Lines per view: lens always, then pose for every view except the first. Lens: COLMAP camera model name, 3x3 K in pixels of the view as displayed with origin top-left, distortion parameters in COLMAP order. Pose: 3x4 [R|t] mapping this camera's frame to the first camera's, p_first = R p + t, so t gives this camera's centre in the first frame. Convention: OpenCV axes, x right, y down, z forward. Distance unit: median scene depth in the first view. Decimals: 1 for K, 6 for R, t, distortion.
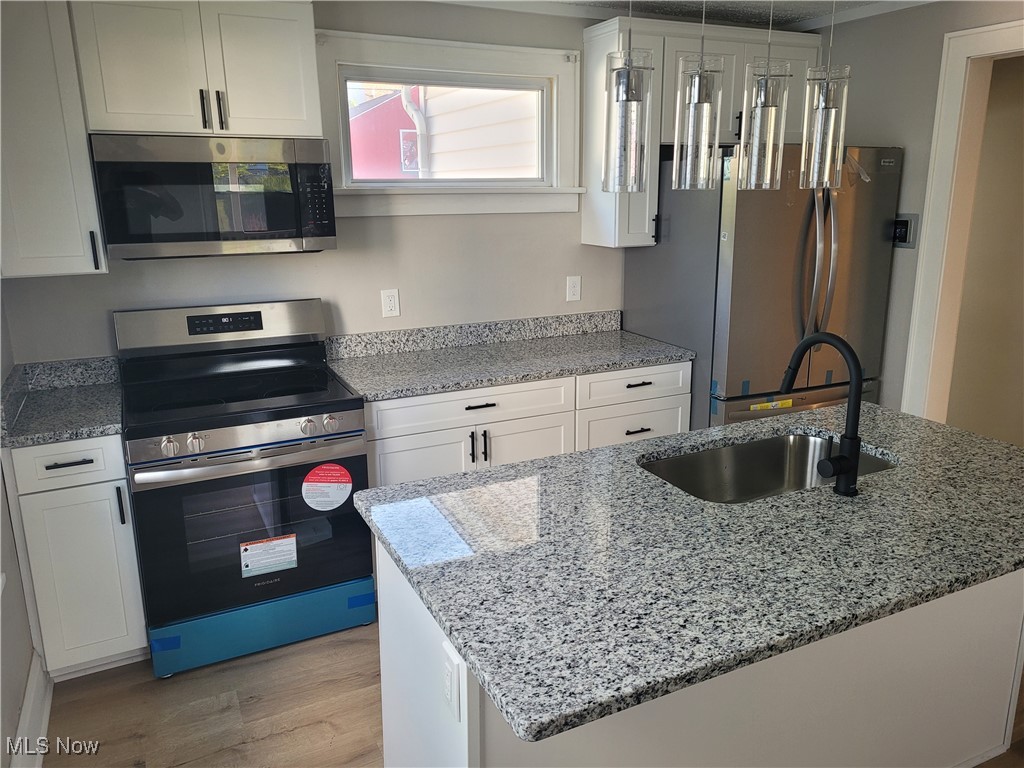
lens RADIAL K [[763.2, 0, 514.0], [0, 763.2, 376.9], [0, 0, 1]] dist [0.027550, -0.009626]
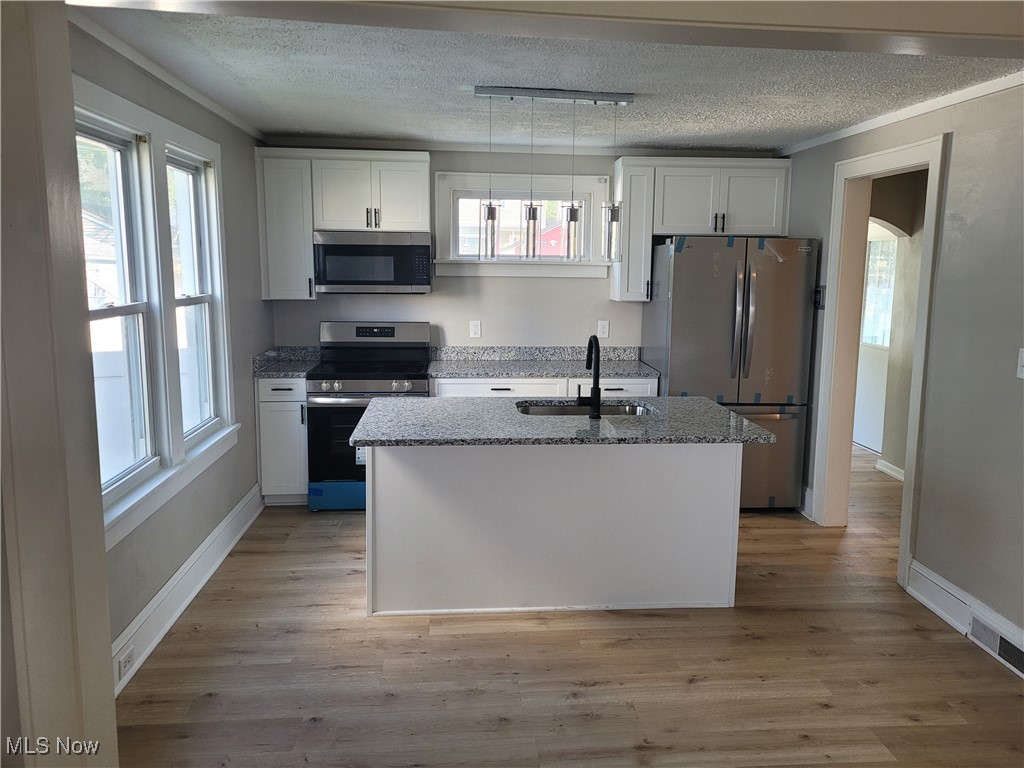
lens RADIAL K [[763.2, 0, 514.0], [0, 763.2, 376.9], [0, 0, 1]] dist [0.027550, -0.009626]
pose [[0.928248, 0.073275, -0.364674, 0.585918], [-0.108216, 0.991196, -0.076292, 0.135806], [0.355873, 0.110282, 0.928004, -0.534208]]
